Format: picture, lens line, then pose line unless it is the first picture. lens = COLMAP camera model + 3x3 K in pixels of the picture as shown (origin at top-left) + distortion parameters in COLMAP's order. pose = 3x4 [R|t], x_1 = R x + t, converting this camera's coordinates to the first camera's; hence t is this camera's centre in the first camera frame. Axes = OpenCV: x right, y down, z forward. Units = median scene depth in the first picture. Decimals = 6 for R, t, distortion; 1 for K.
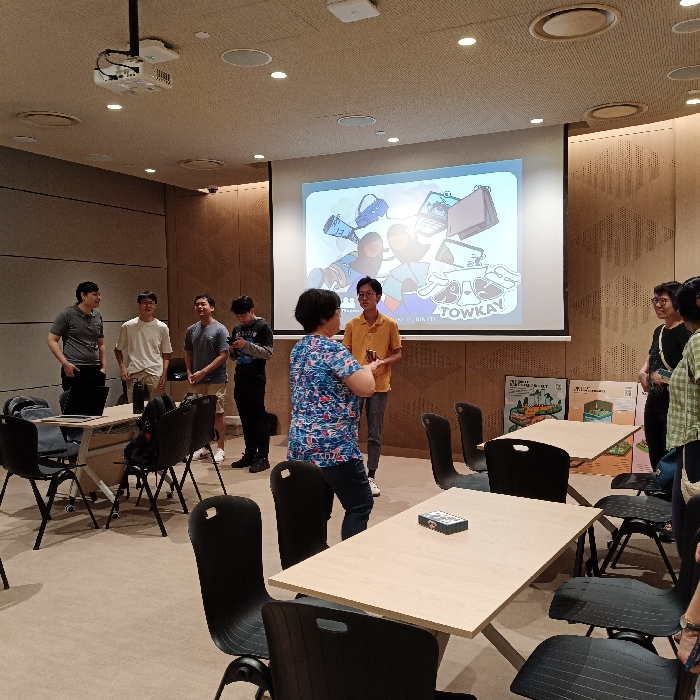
lens RADIAL K [[711.5, 0, 350.0], [0, 711.5, 350.0], [0, 0, 1]] dist [-0.014126, -0.012030]
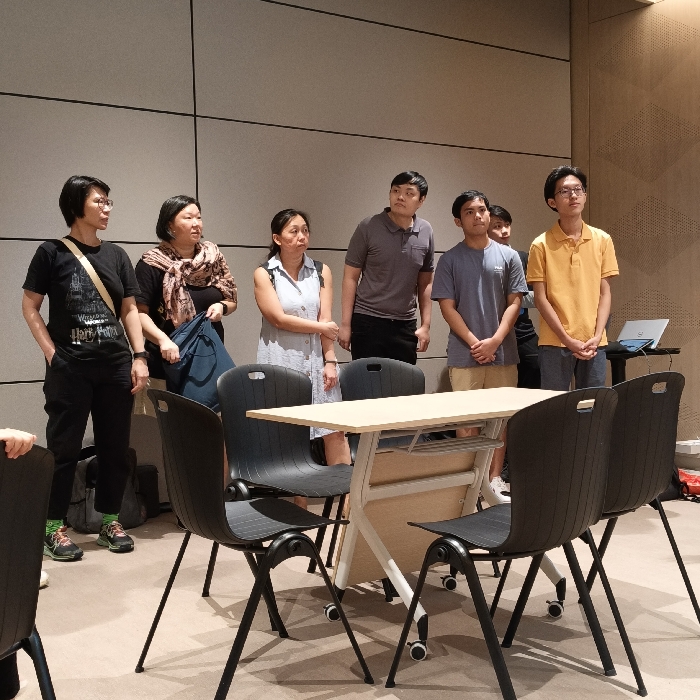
lens RADIAL K [[1015.8, 0, 351.0], [0, 1015.8, 340.0], [0, 0, 1]] dist [0.027830, 0.026797]
pose [[0.889561, 0.013729, -0.456611, -0.098155], [-0.016909, 0.999853, -0.002879, 0.055675], [0.456504, 0.010282, 0.889662, 0.454310]]
